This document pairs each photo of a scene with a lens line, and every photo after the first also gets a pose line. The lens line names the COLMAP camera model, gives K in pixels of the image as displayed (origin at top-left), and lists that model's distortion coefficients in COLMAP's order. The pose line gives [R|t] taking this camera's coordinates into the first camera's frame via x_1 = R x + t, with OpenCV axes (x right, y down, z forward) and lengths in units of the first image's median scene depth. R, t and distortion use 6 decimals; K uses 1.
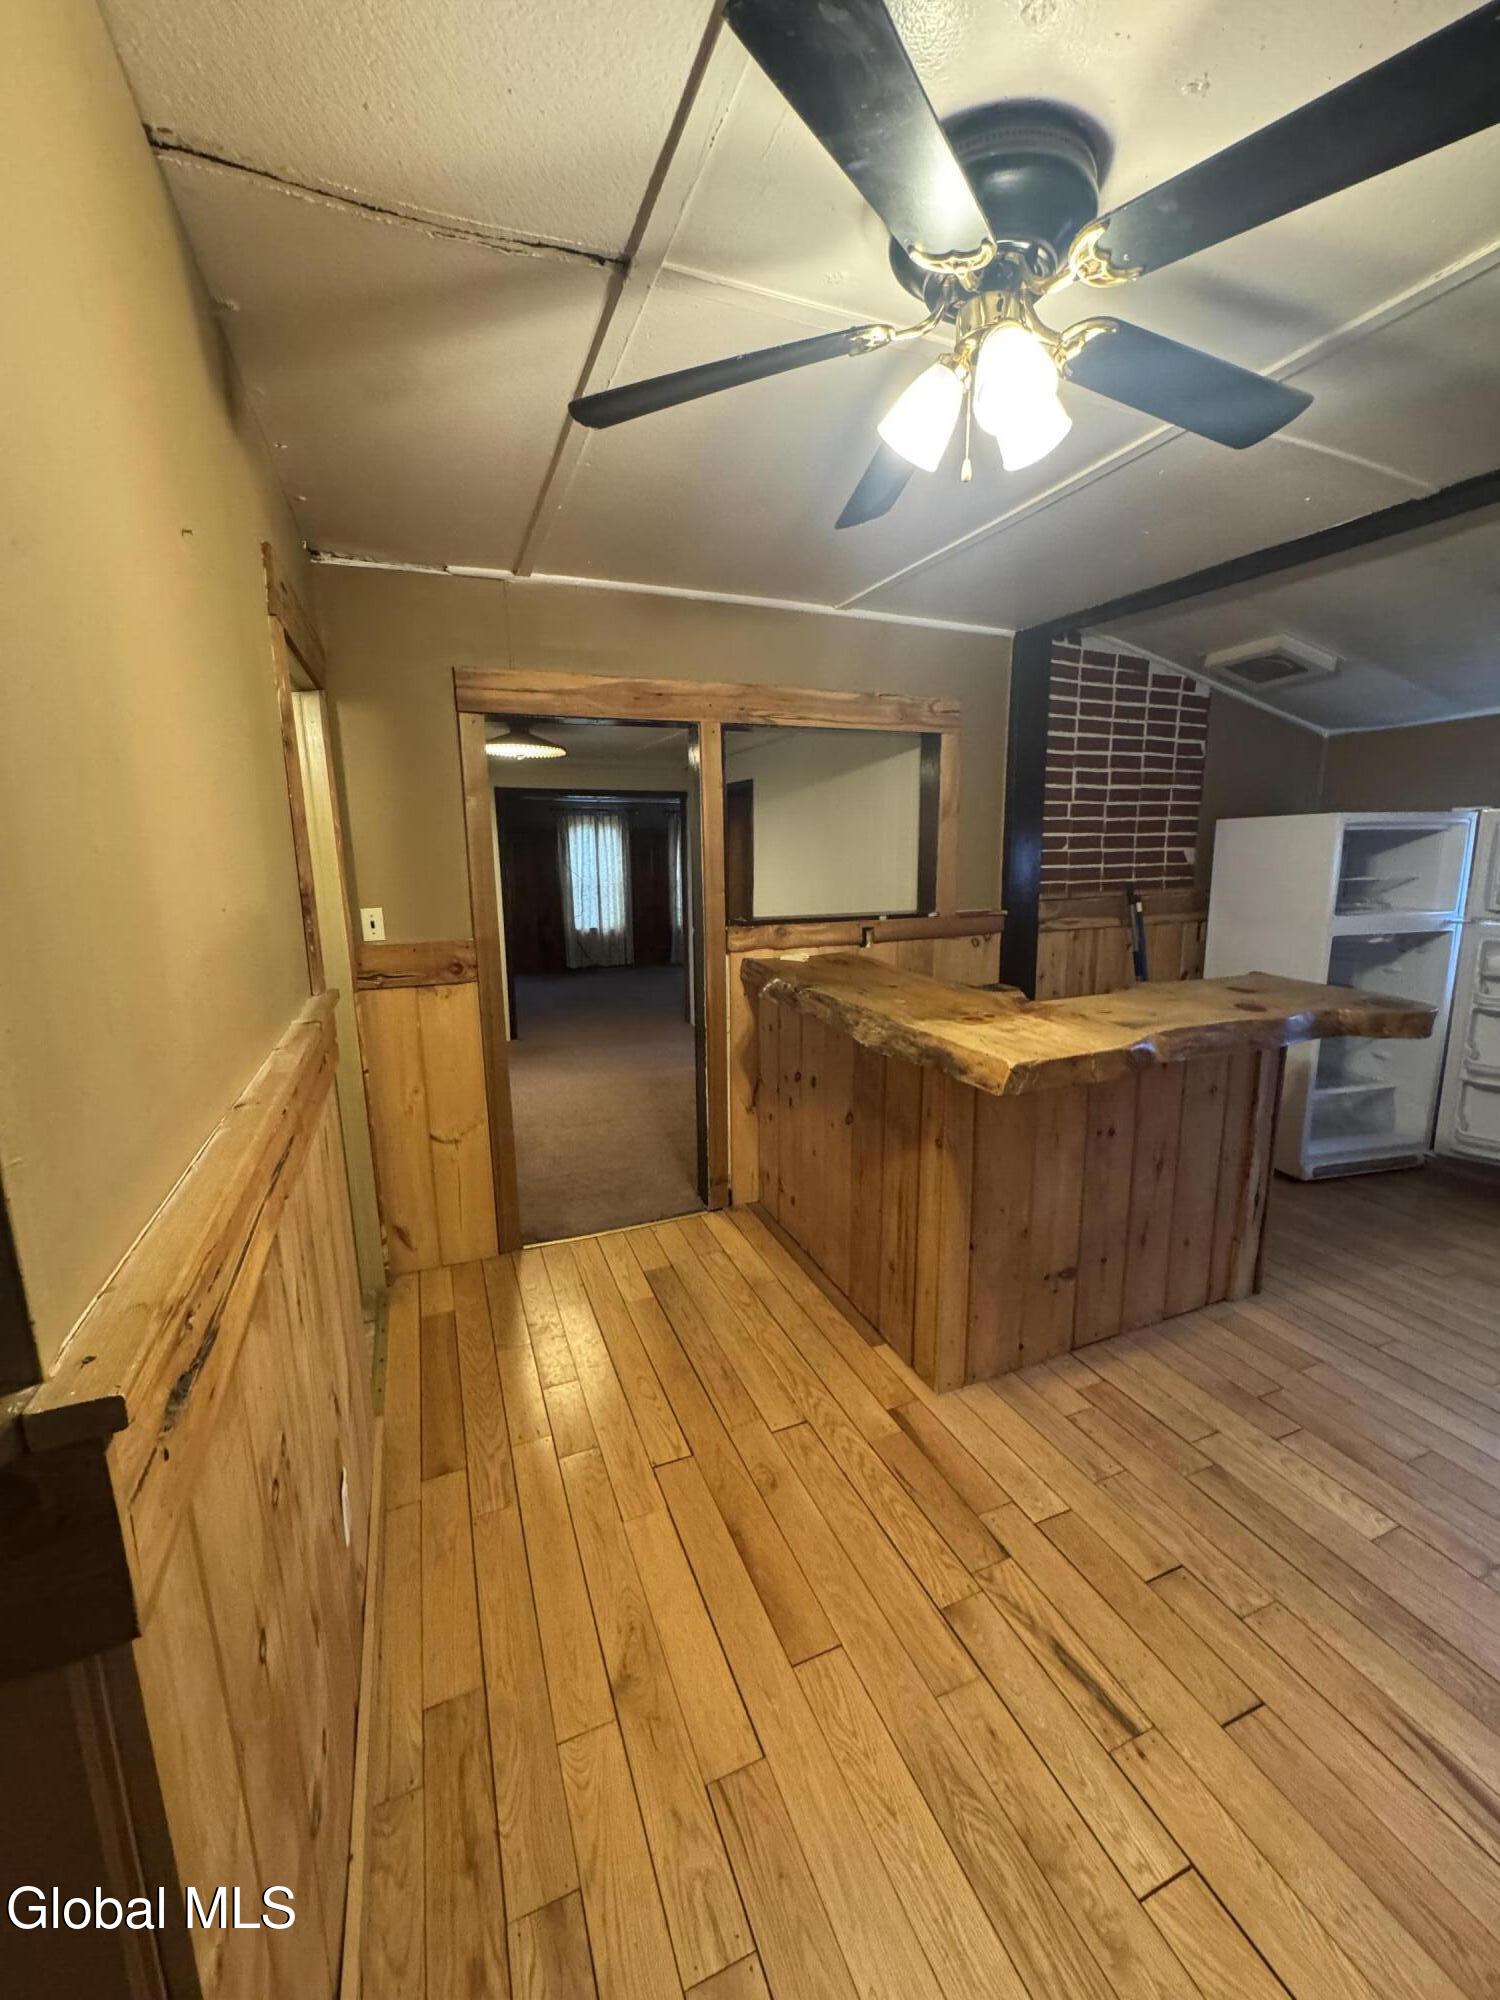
lens RADIAL K [[800.4, 0, 752.8], [0, 800.4, 996.3], [0, 0, 1]] dist [0.000120, -0.000004]
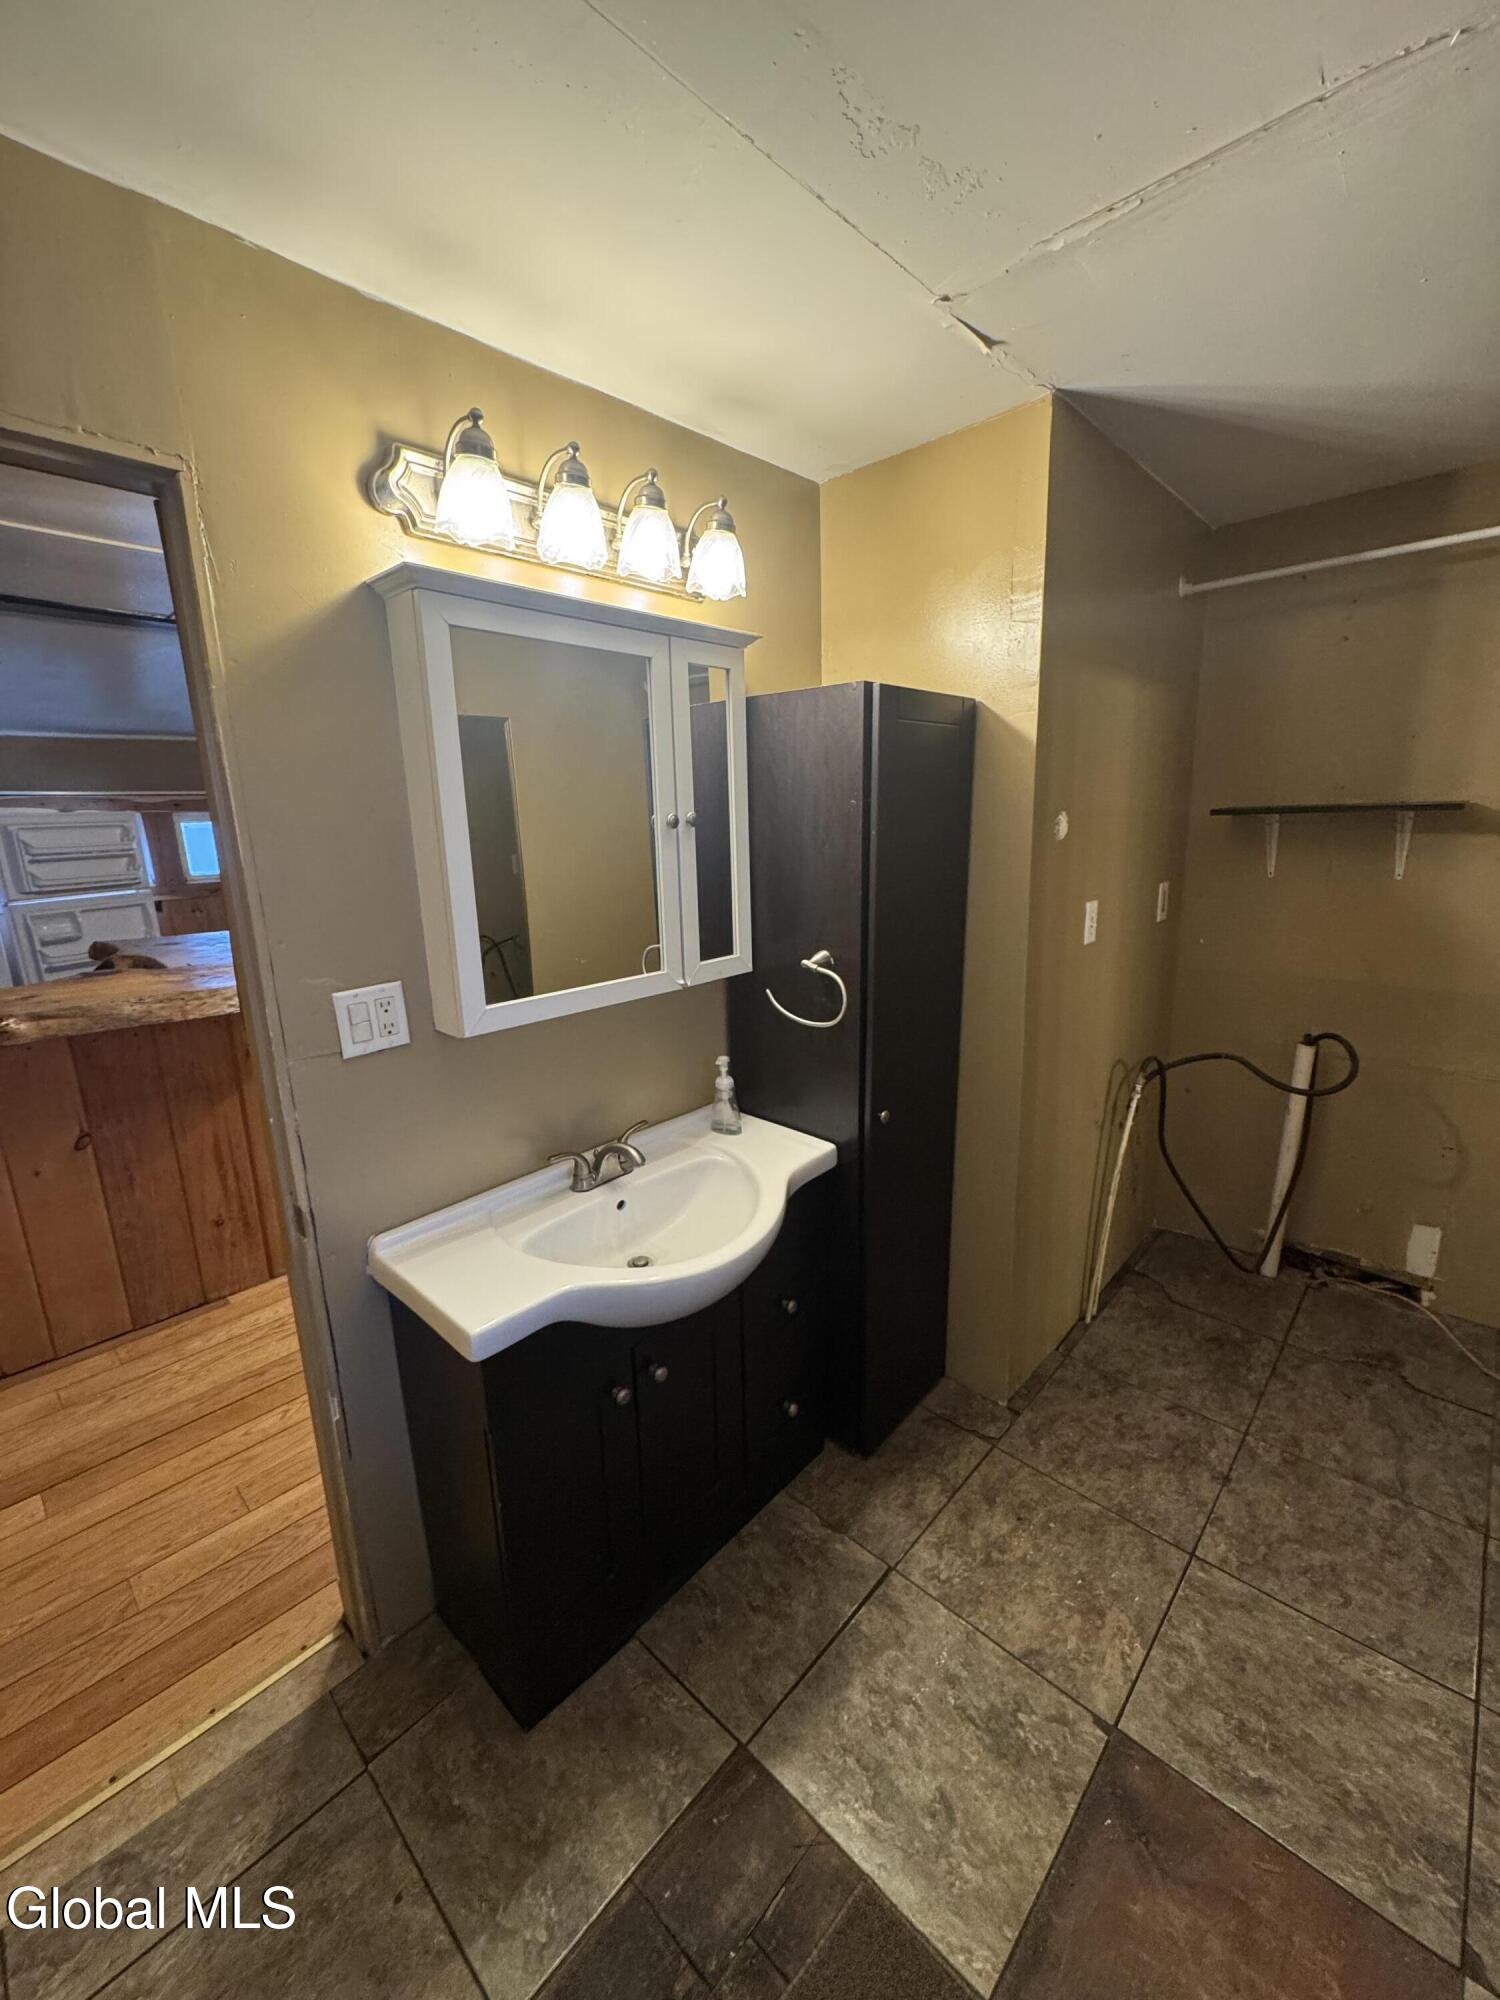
lens RADIAL K [[800.4, 0, 748.5], [0, 800.4, 1005.4], [0, 0, 1]] dist [0.000120, -0.000004]
pose [[-0.411483, -0.200094, 0.889182, -1.007782], [0.194852, 0.933734, 0.300291, -0.119554], [-0.890345, 0.296823, -0.345227, 0.635663]]
